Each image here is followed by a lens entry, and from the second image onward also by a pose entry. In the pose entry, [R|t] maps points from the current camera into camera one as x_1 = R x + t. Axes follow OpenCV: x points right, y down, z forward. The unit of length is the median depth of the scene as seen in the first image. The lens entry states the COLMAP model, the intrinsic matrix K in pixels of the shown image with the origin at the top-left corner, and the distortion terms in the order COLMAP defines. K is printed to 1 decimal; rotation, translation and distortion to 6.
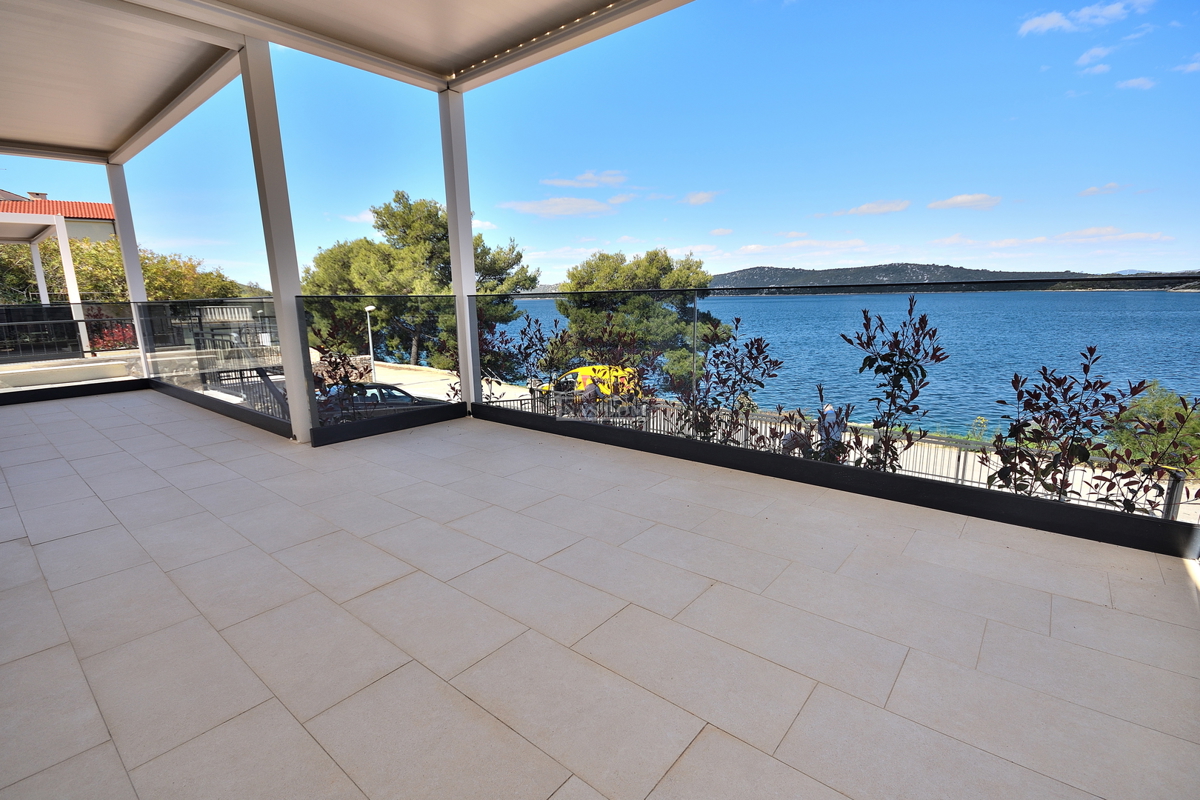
lens RADIAL K [[554.4, 0, 590.4], [0, 554.4, 415.9], [0, 0, 1]] dist [-0.003693, -0.002114]
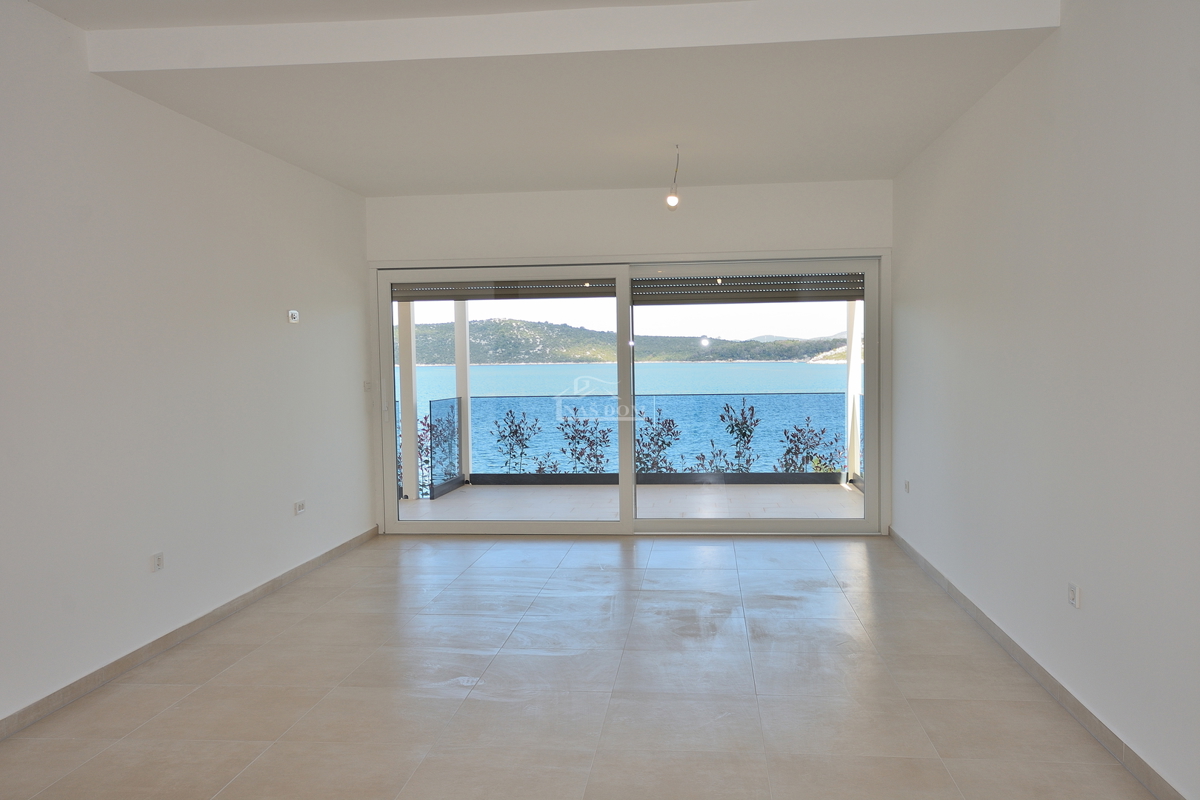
lens RADIAL K [[1029.7, 0, 601.7], [0, 1029.7, 407.3], [0, 0, 1]] dist [0.013504, 0.033577]
pose [[0.825429, -0.019250, 0.564178, -0.265224], [0.116998, 0.983551, -0.137617, 0.038797], [-0.552249, 0.179601, 0.814104, -0.244542]]
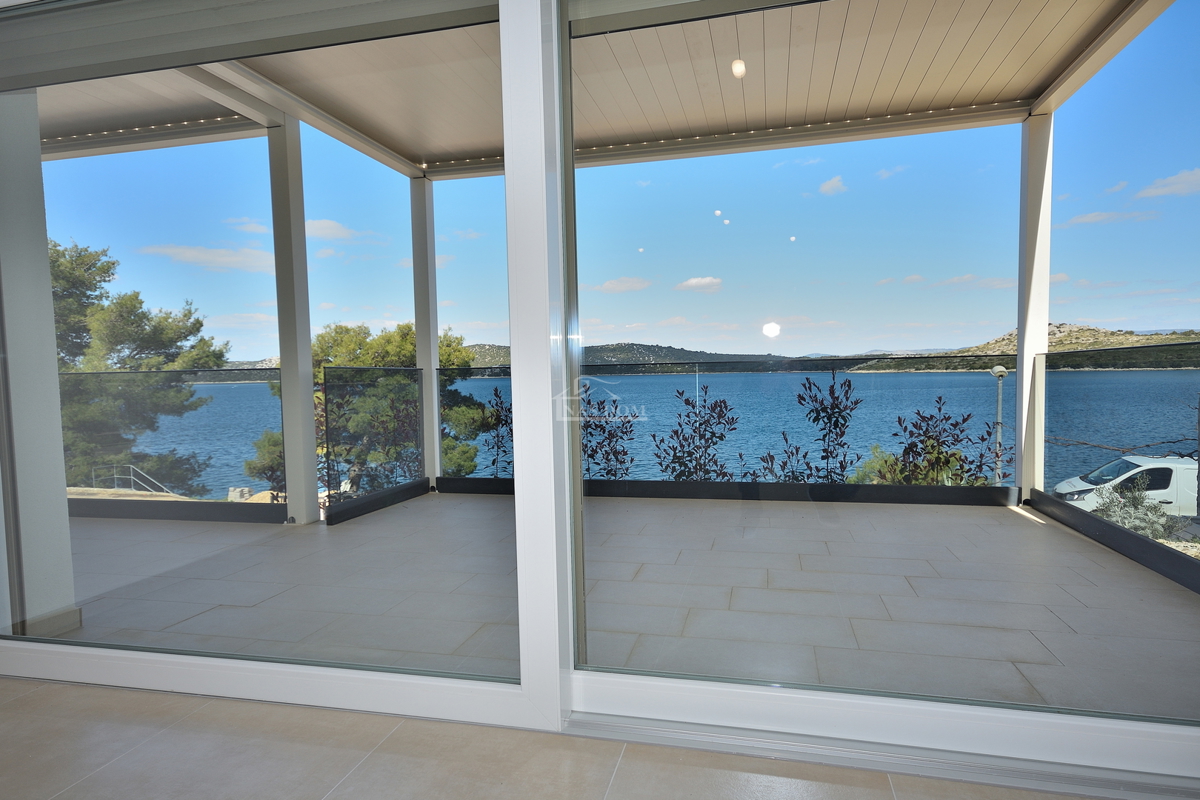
lens RADIAL K [[699.0, 0, 598.0], [0, 699.0, 405.6], [0, 0, 1]] dist [0.015495, 0.004754]
pose [[0.896349, -0.019602, 0.442915, -0.096962], [0.096206, 0.983817, -0.151155, 0.012517], [-0.432785, 0.178098, 0.883730, -0.043423]]
